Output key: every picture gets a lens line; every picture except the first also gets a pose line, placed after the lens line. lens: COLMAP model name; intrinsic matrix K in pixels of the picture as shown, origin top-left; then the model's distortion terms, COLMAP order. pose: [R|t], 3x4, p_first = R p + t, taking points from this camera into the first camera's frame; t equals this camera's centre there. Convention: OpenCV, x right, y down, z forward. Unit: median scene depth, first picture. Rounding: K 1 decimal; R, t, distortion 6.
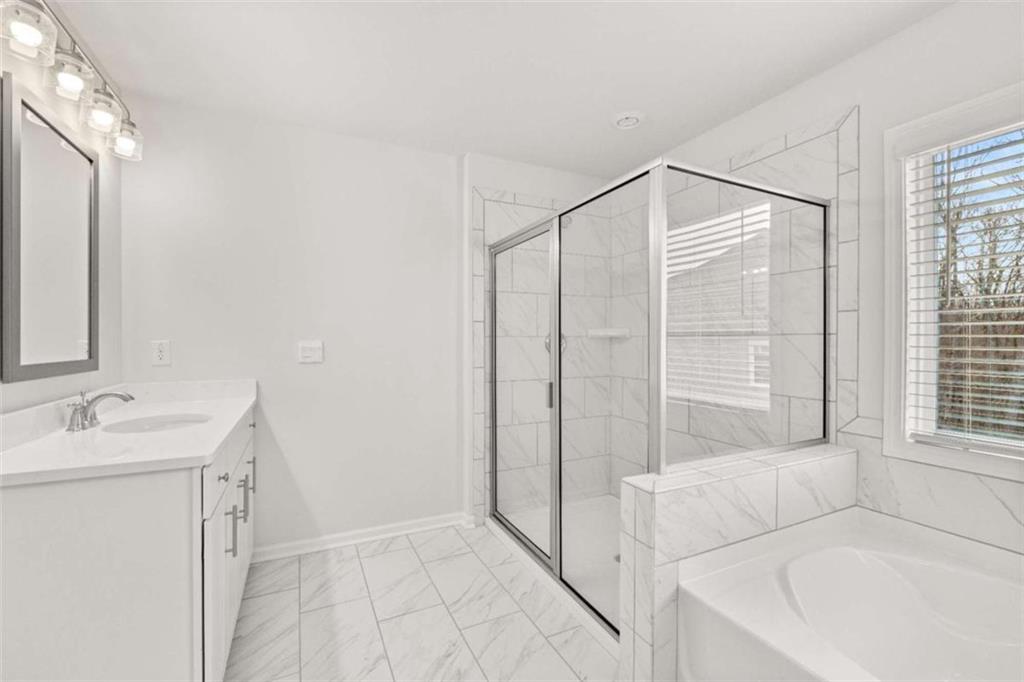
lens RADIAL K [[429.1, 0, 511.0], [0, 429.1, 341.3], [0, 0, 1]] dist [0.001779, -0.000208]
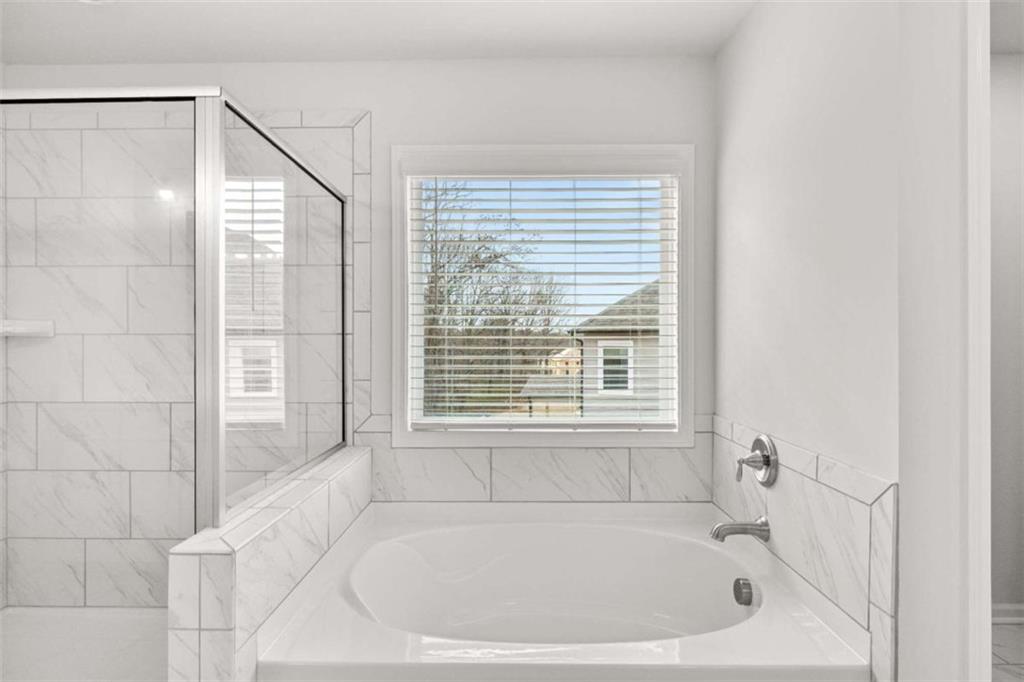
lens RADIAL K [[537.6, 0, 510.4], [0, 537.6, 342.5], [0, 0, 1]] dist [-0.005449, -0.000083]
pose [[0.447024, -0.003856, 0.894514, -0.188988], [0.001272, 0.999992, 0.003674, -0.002096], [-0.894521, -0.000504, 0.447025, 0.126378]]
